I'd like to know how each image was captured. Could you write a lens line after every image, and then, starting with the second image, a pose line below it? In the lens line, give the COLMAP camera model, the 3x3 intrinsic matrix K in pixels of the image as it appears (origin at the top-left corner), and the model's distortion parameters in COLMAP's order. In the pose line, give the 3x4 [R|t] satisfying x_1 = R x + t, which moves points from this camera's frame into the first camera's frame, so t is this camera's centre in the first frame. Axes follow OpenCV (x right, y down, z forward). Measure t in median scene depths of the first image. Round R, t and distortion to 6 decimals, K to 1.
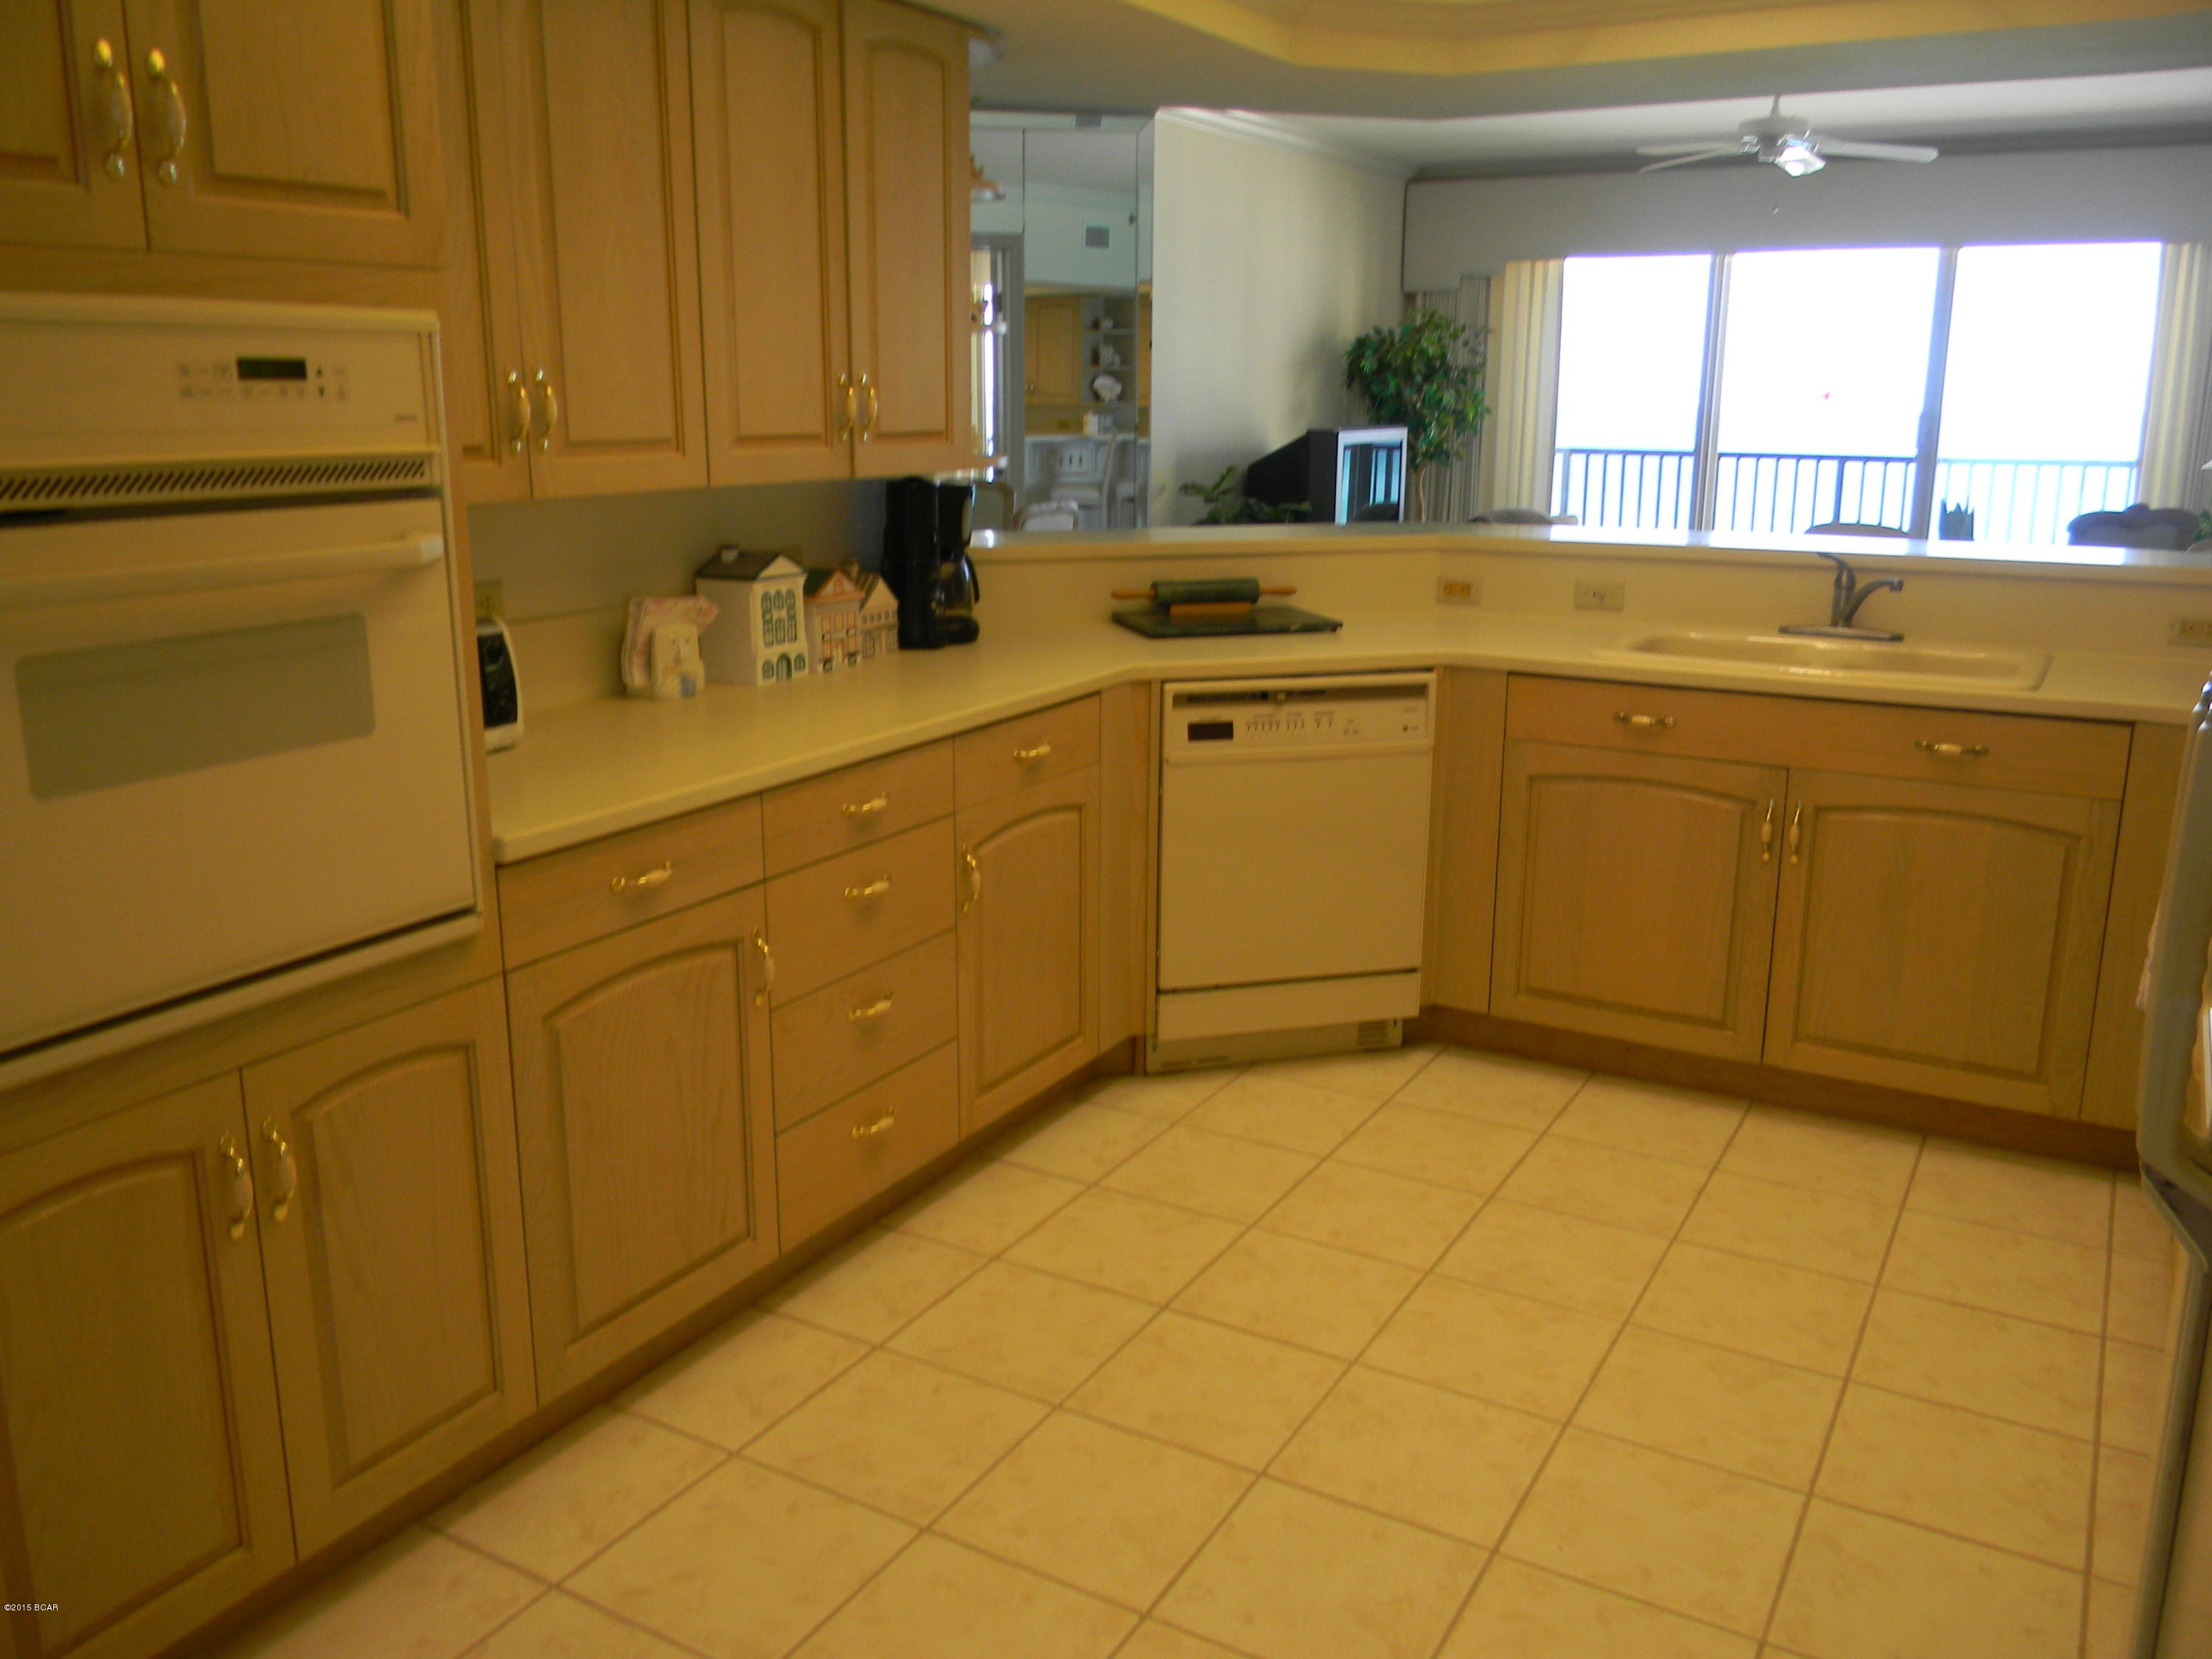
lens RADIAL K [[1767.4, 0, 1105.6], [0, 1767.4, 832.2], [0, 0, 1]] dist [0.015954, -0.034269]
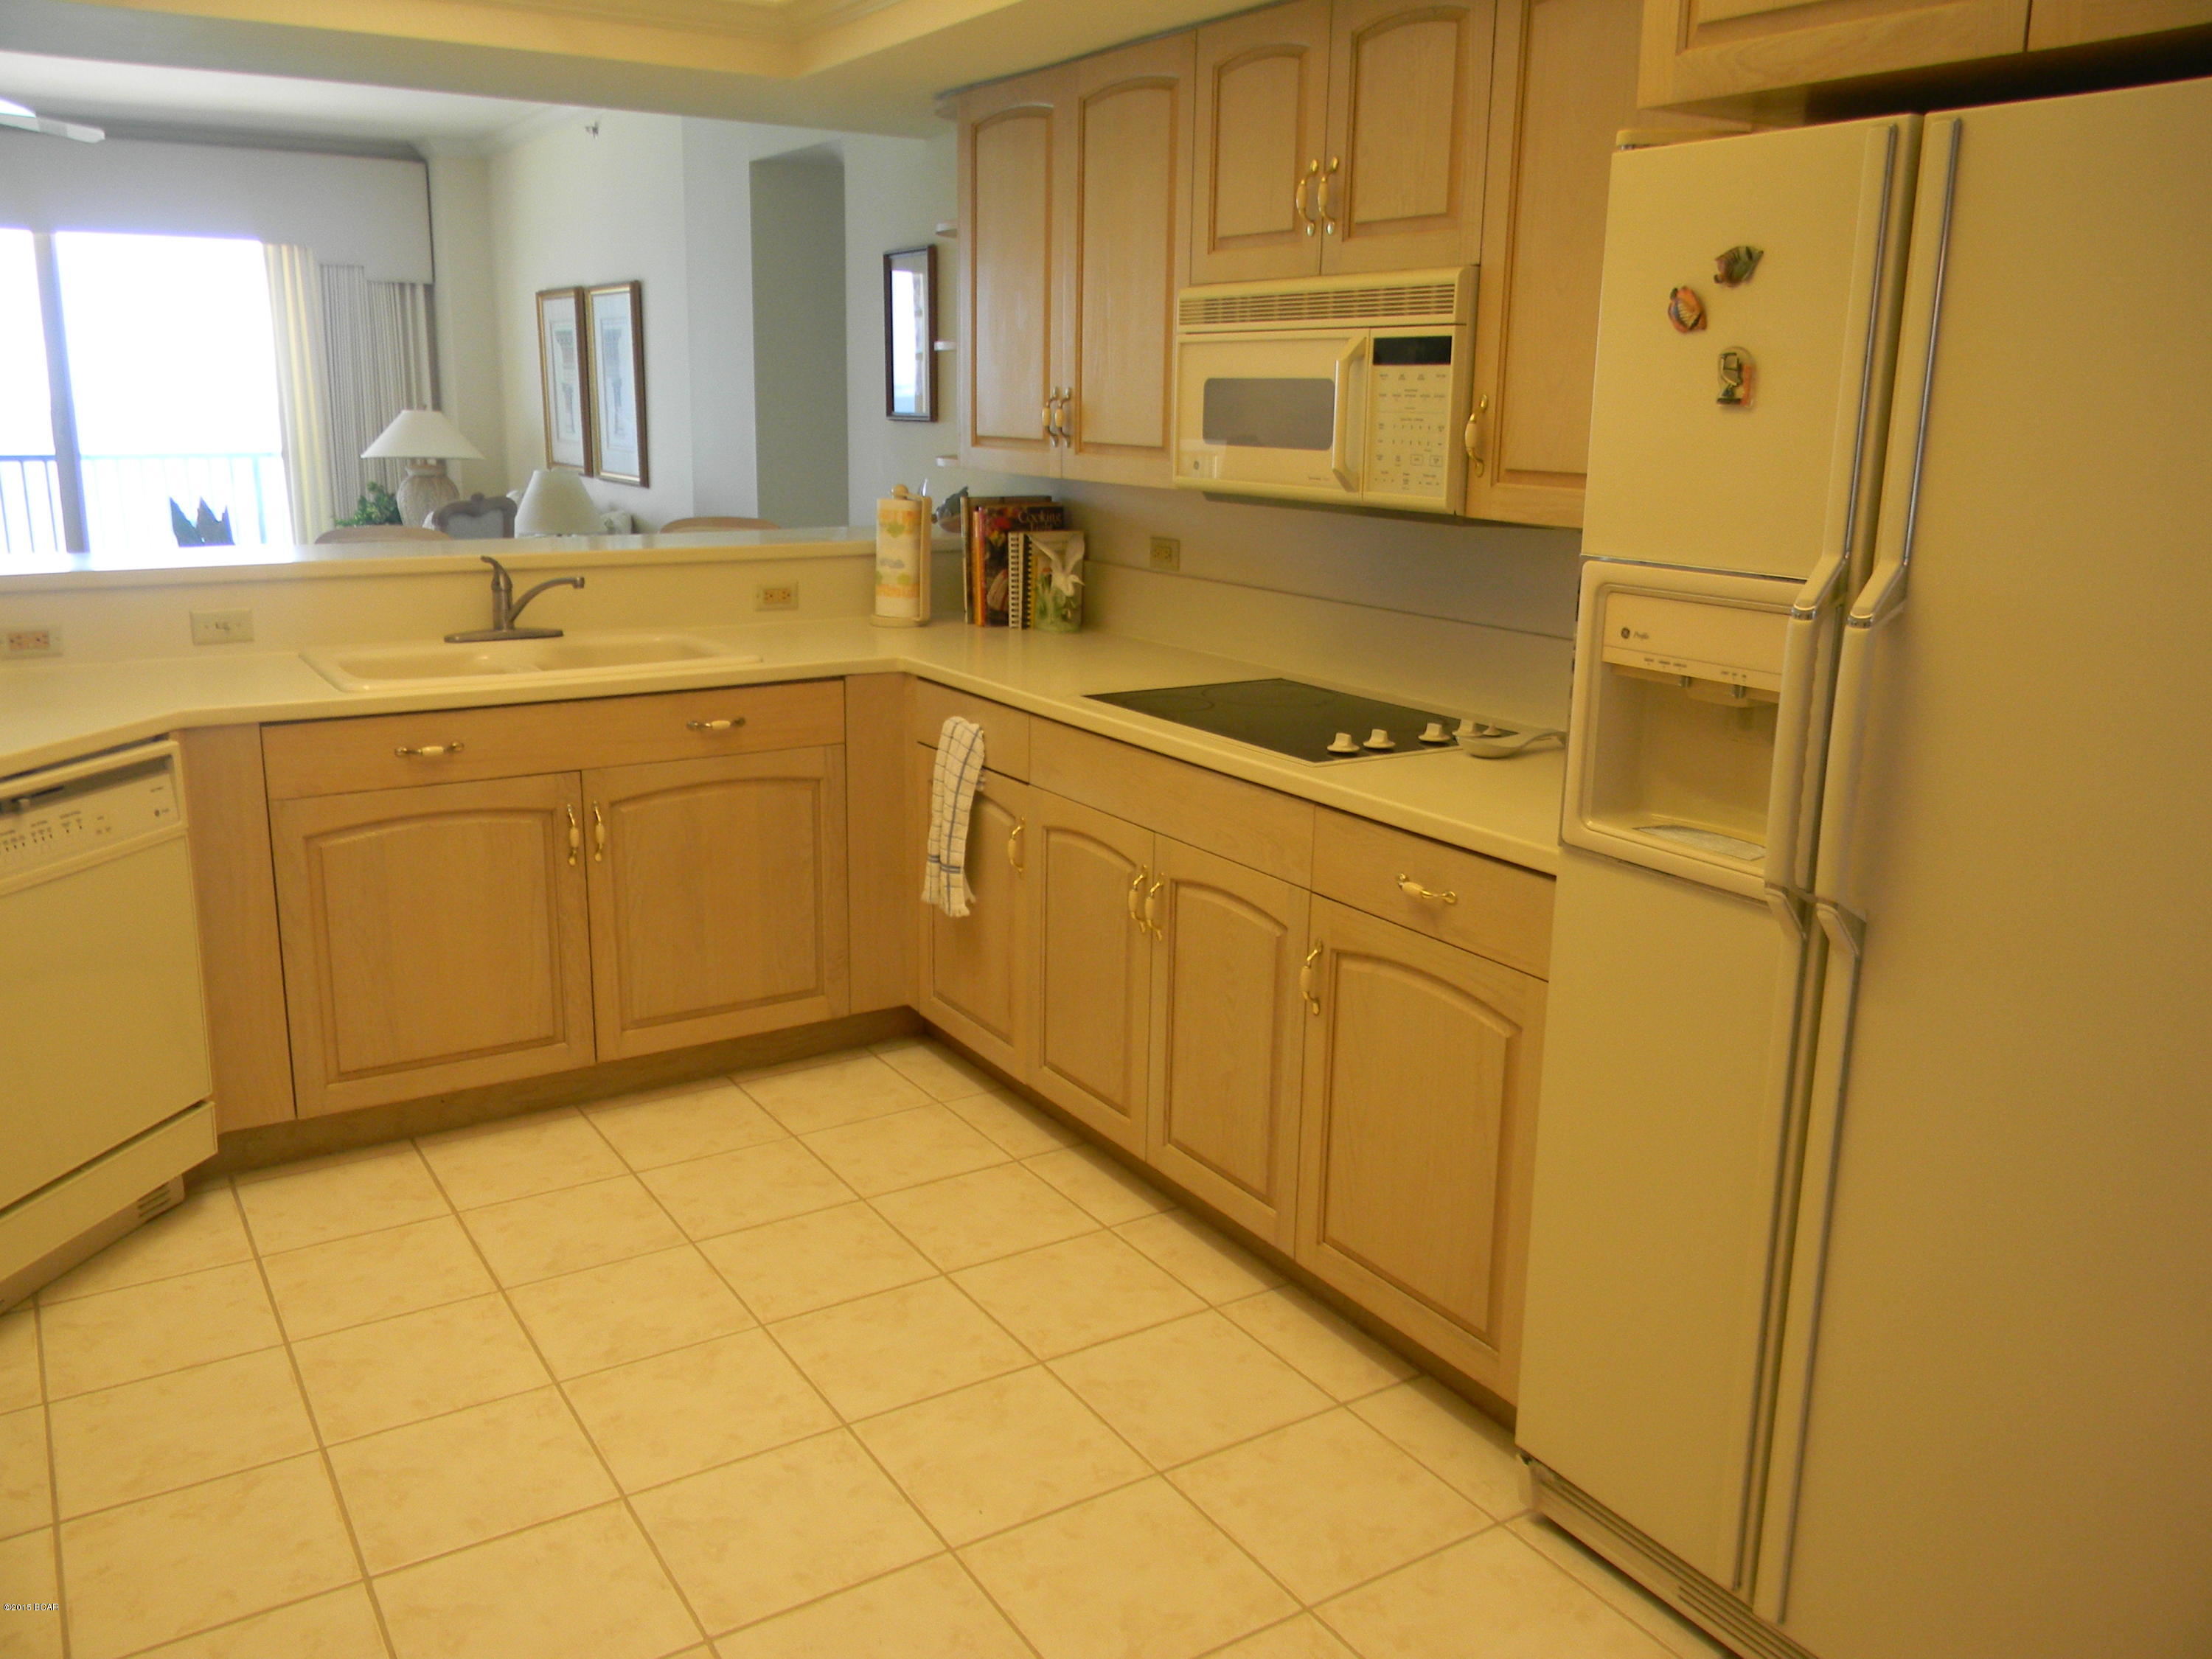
lens RADIAL K [[1767.4, 0, 1106.1], [0, 1767.4, 820.4], [0, 0, 1]] dist [0.015954, -0.034269]
pose [[0.465298, -0.205990, 0.860852, -0.326641], [0.204949, 0.971188, 0.121615, -0.065278], [-0.861100, 0.119843, 0.494110, 0.230335]]
